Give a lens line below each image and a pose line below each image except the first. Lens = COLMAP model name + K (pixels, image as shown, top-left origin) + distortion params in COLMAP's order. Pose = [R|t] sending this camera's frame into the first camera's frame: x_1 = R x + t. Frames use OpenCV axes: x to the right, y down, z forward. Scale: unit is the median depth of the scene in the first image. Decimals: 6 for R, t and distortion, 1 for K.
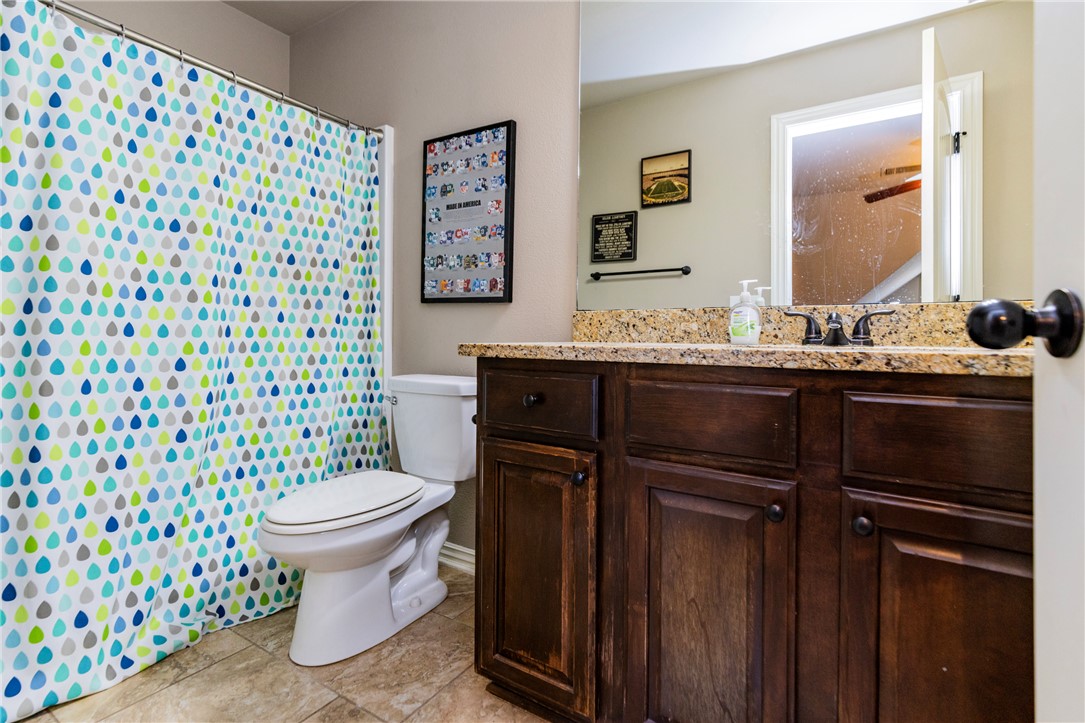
lens RADIAL K [[503.8, 0, 543.8], [0, 503.8, 340.2], [0, 0, 1]] dist [-0.000227, -0.000307]
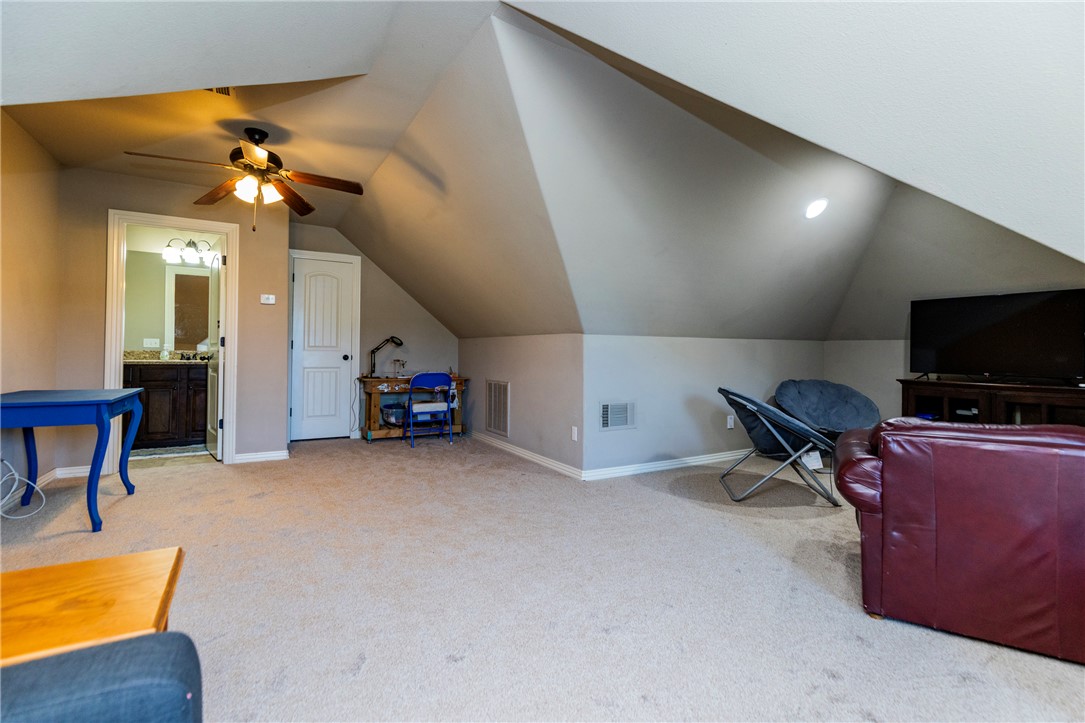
lens RADIAL K [[503.8, 0, 543.8], [0, 503.8, 340.2], [0, 0, 1]] dist [-0.000227, -0.000307]
pose [[0.453586, 0.020918, 0.890967, -1.863161], [0.001137, 0.999710, -0.024050, -0.051646], [-0.891212, 0.011922, 0.453431, -3.622953]]
